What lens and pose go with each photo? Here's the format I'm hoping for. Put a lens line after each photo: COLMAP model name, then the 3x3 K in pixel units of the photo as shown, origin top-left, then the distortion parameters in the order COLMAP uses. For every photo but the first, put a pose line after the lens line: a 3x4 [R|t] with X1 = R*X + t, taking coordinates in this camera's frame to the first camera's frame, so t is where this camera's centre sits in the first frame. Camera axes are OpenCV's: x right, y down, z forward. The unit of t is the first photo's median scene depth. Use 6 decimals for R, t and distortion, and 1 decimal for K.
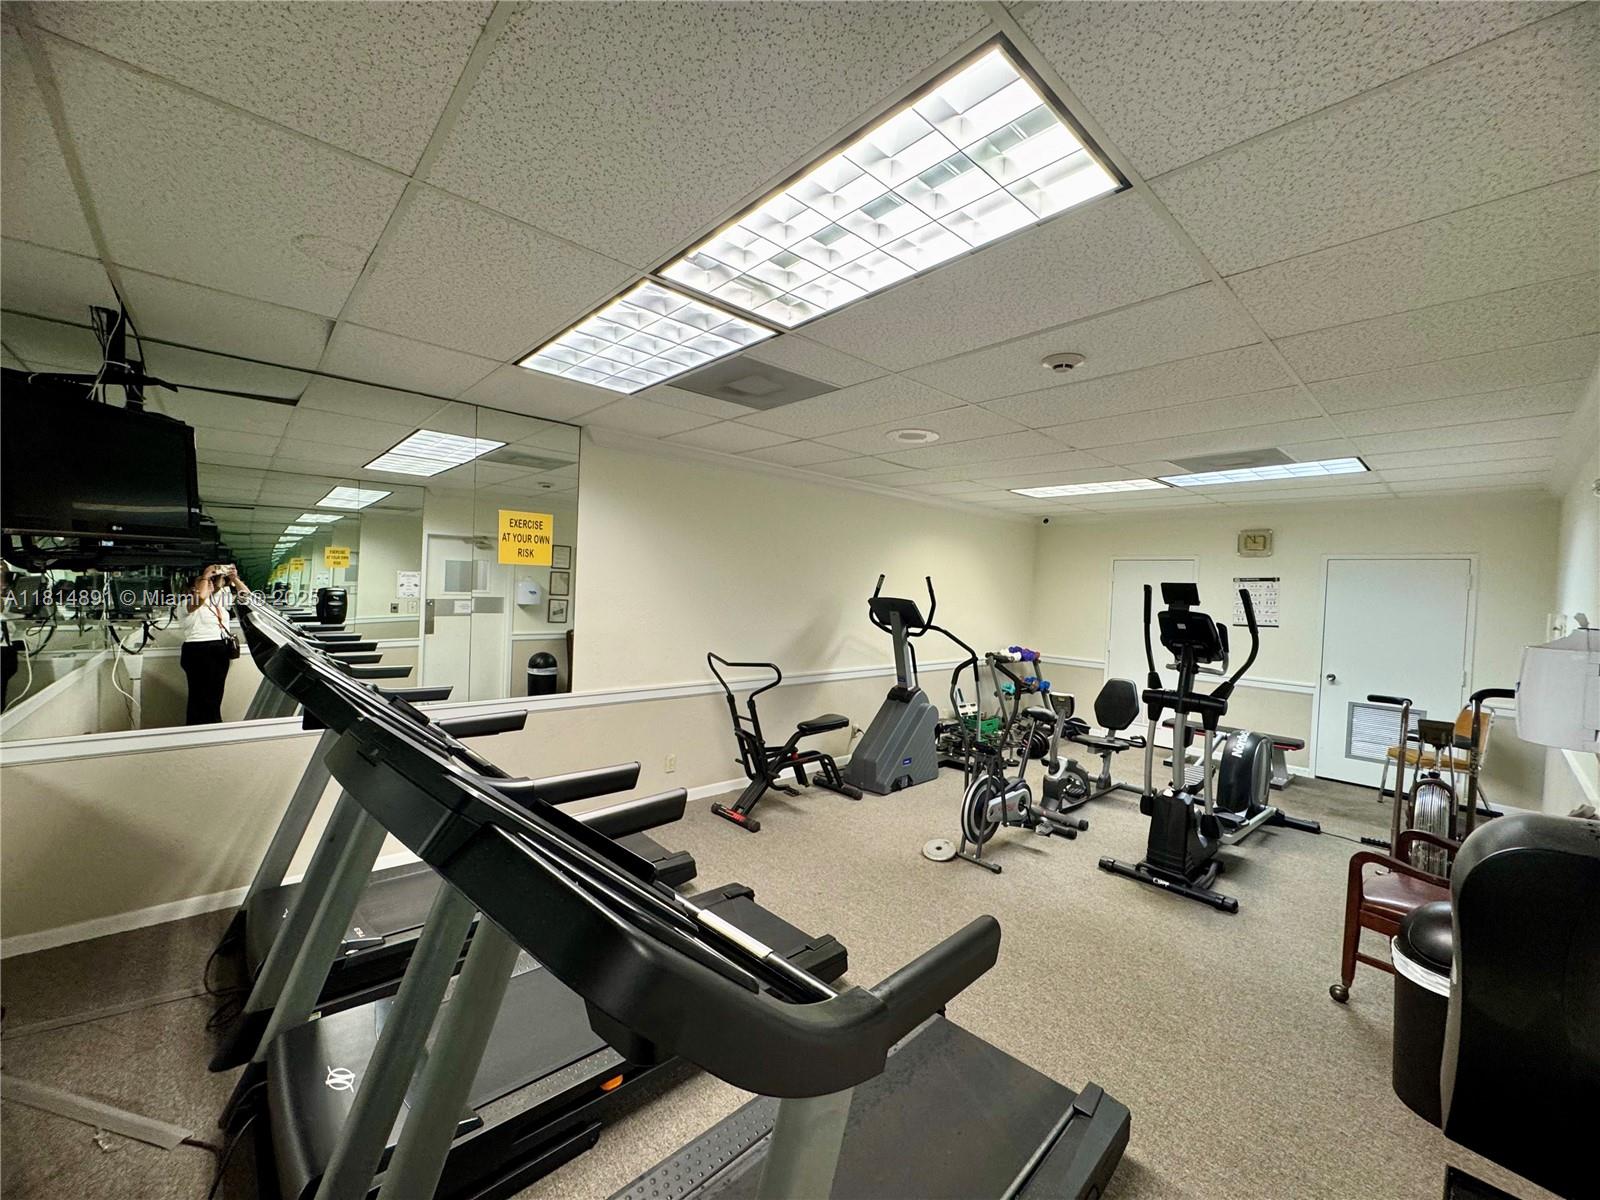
lens RADIAL K [[651.6, 0, 797.2], [0, 651.6, 600.6], [0, 0, 1]] dist [0.015105, -0.000122]
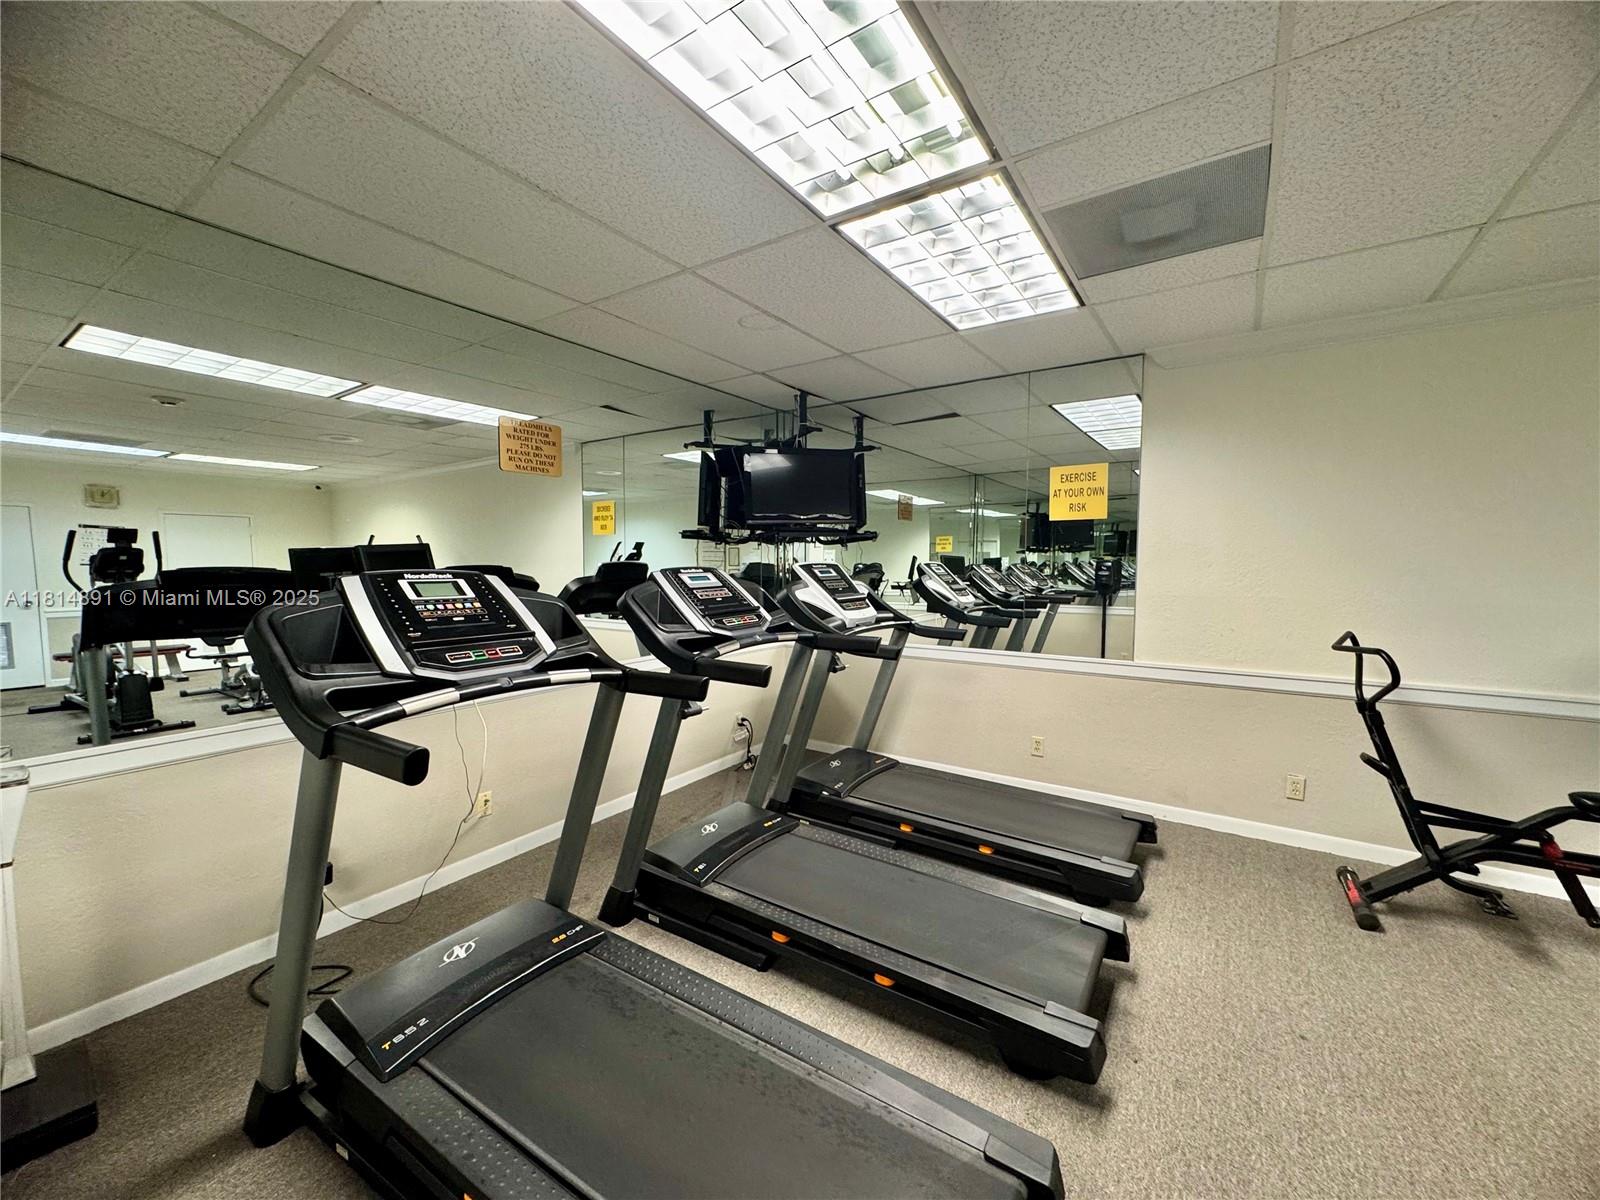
lens RADIAL K [[651.6, 0, 799.4], [0, 651.6, 605.6], [0, 0, 1]] dist [0.015105, -0.000122]
pose [[0.227642, 0.031295, -0.973242, 0.478153], [-0.010852, 0.999503, 0.029601, 0.052502], [0.973684, 0.003824, 0.227868, 0.420348]]
